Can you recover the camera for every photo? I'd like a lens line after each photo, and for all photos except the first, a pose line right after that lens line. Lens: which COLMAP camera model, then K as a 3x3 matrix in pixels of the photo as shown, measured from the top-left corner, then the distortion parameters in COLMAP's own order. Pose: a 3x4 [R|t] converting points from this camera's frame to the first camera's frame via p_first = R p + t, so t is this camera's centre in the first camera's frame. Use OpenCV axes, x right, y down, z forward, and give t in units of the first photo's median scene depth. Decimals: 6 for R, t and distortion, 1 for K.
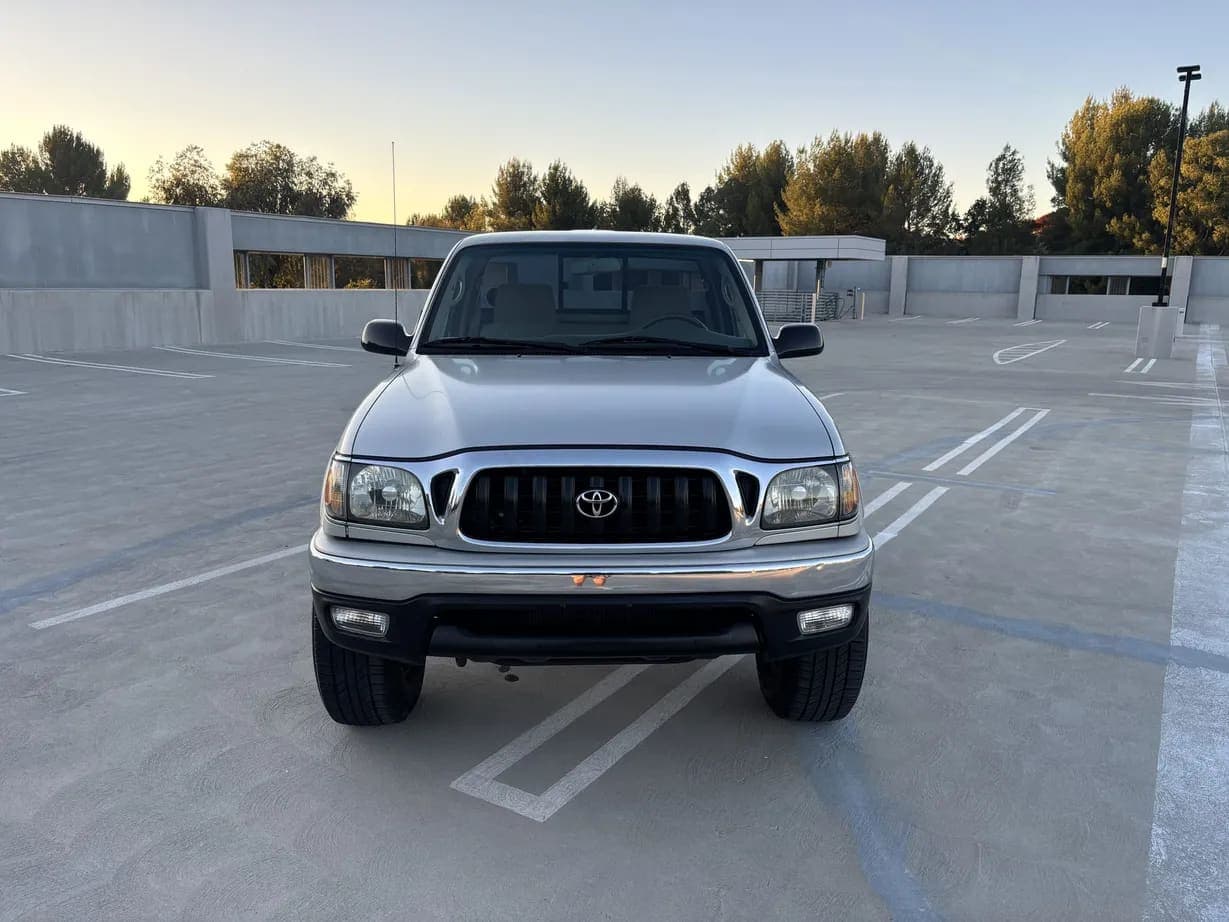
lens RADIAL K [[935.5, 0, 621.8], [0, 935.5, 462.6], [0, 0, 1]] dist [0.057910, -0.071354]
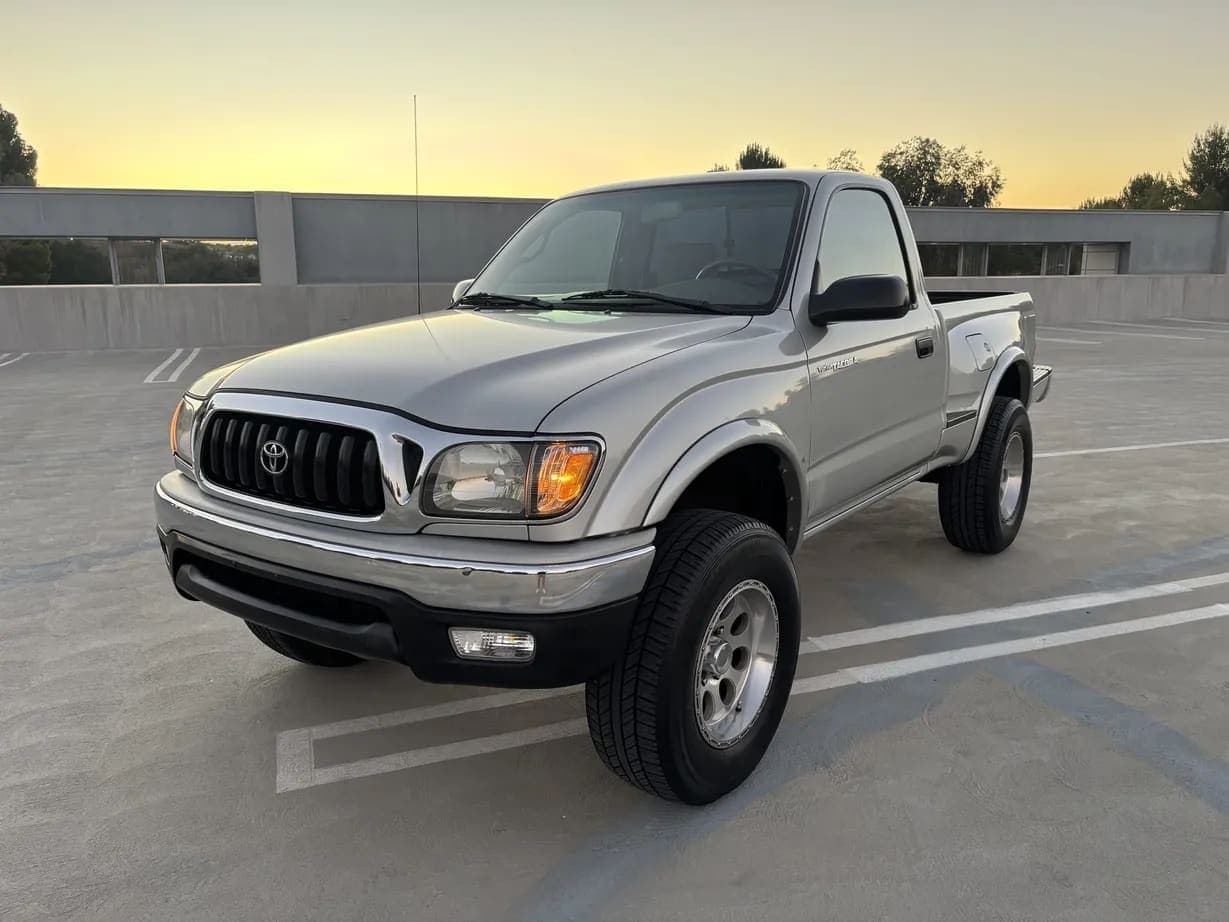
lens RADIAL K [[937.1, 0, 622.4], [0, 937.1, 461.3], [0, 0, 1]] dist [0.040531, -0.038182]
pose [[0.786383, 0.101883, -0.609279, 0.306527], [-0.099743, 0.994305, 0.037532, -0.007686], [0.609634, 0.031257, 0.792067, 0.190344]]
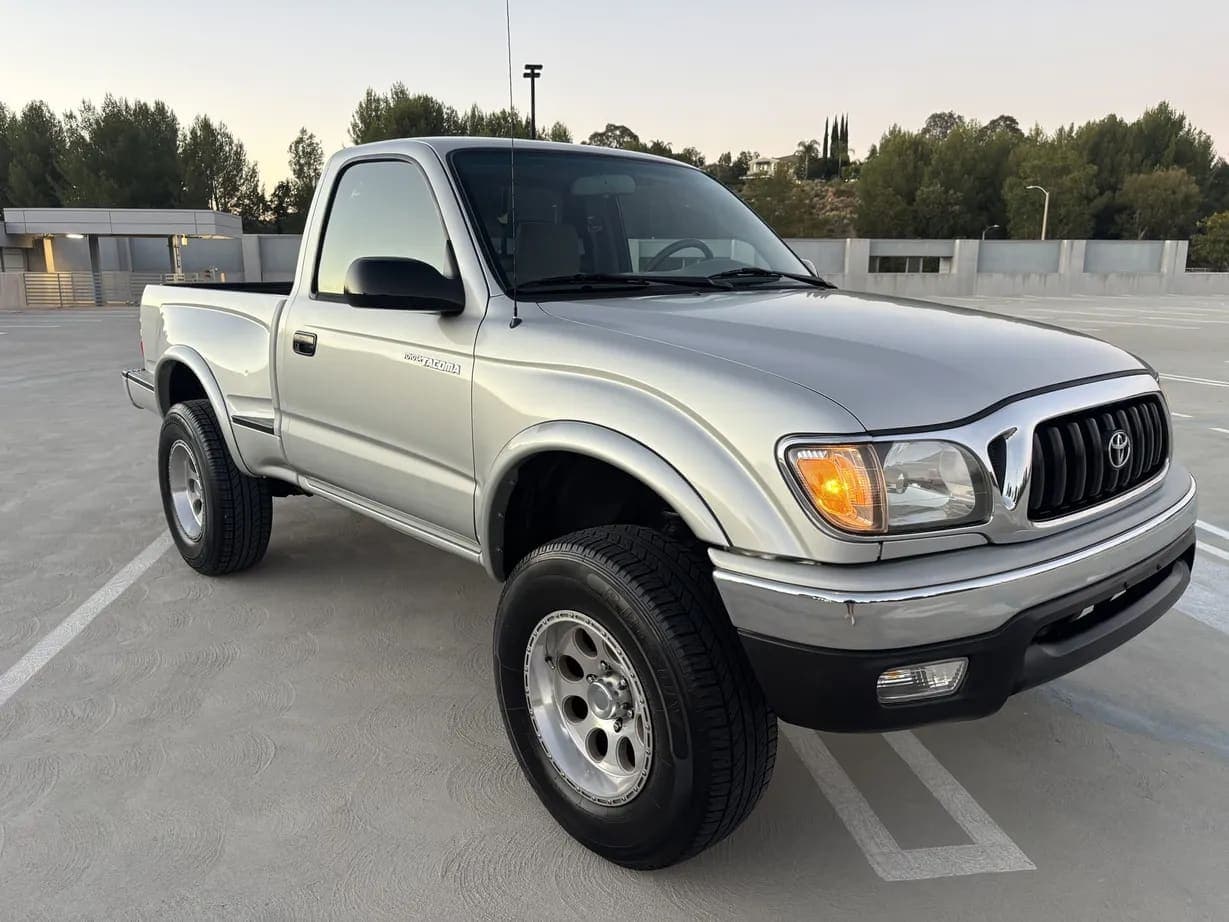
lens RADIAL K [[940.3, 0, 608.0], [0, 940.3, 462.5], [0, 0, 1]] dist [0.022927, -0.001807]
pose [[0.770539, -0.144141, 0.620880, -0.336579], [0.134113, 0.988952, 0.063152, -0.021098], [-0.623124, 0.034607, 0.781357, 0.250141]]
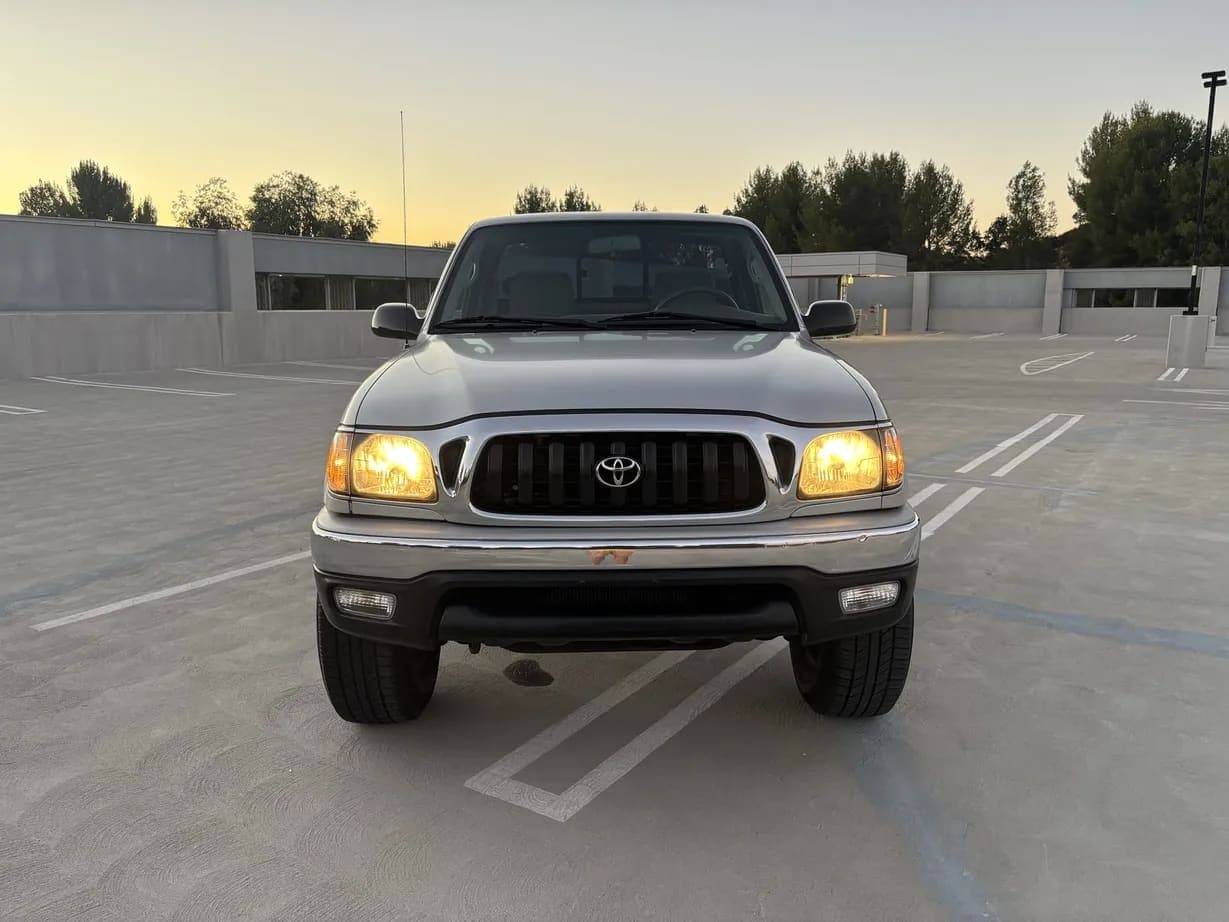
lens RADIAL K [[937.5, 0, 622.0], [0, 937.5, 463.7], [0, 0, 1]] dist [0.046149, -0.048811]
pose [[0.999678, -0.011618, -0.022565, -0.000857], [0.011064, 0.999638, -0.024516, 0.022895], [0.022842, 0.024259, 0.999445, 0.029883]]
